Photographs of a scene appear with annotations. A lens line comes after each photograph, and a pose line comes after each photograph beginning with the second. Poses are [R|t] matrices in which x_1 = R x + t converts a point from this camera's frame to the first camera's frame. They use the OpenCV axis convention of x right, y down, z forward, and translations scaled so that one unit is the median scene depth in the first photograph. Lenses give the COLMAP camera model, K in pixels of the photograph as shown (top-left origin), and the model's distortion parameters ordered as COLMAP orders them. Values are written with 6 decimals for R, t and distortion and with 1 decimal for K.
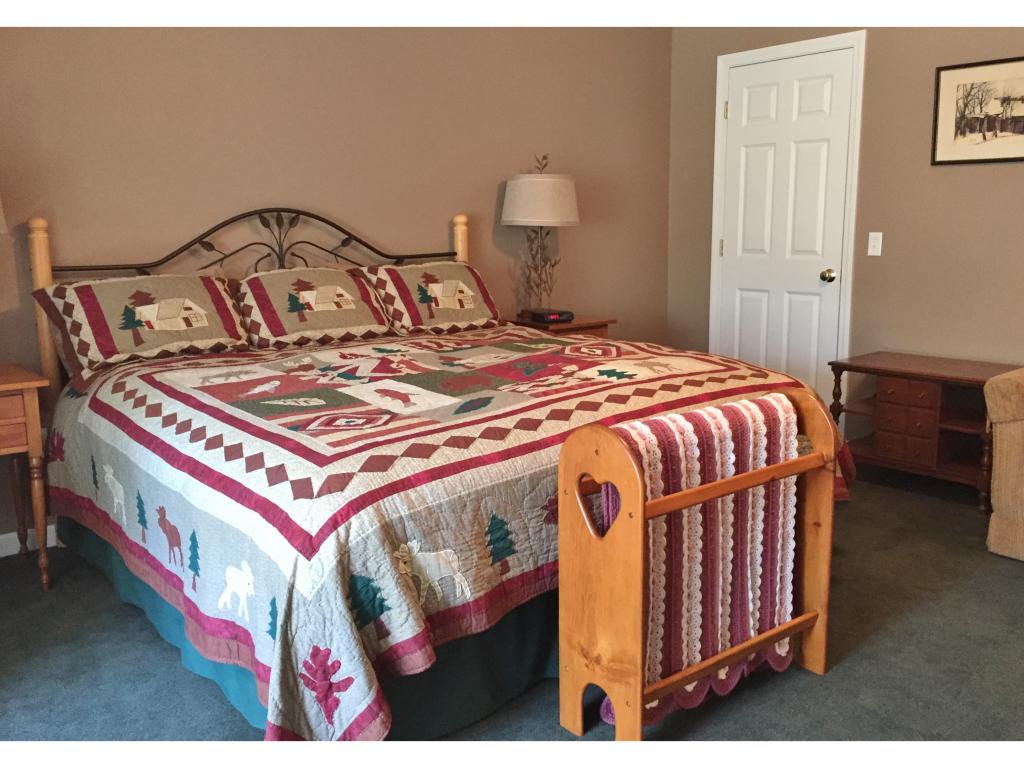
lens RADIAL K [[876.4, 0, 513.0], [0, 876.4, 381.4], [0, 0, 1]] dist [0.076248, -0.090766]
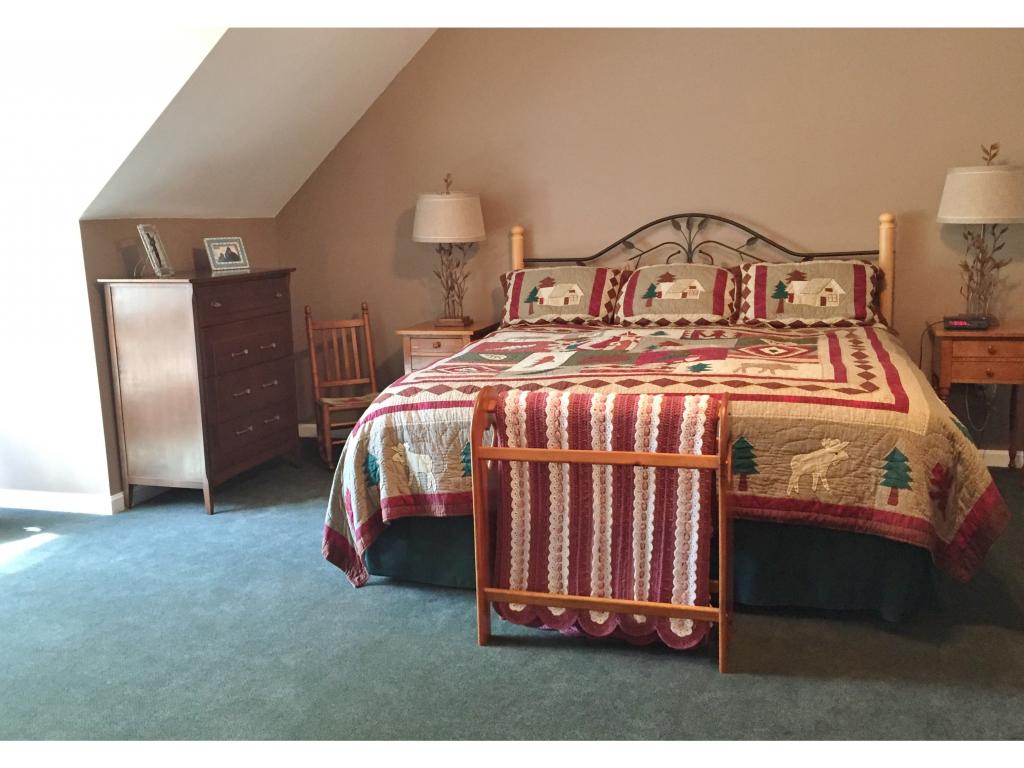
lens RADIAL K [[876.4, 0, 554.0], [0, 876.4, 380.7], [0, 0, 1]] dist [0.076248, -0.090766]
pose [[0.615173, 0.132963, -0.777099, 0.662968], [-0.122567, 0.989821, 0.072333, -0.037915], [0.778807, 0.050749, 0.625208, 0.125406]]
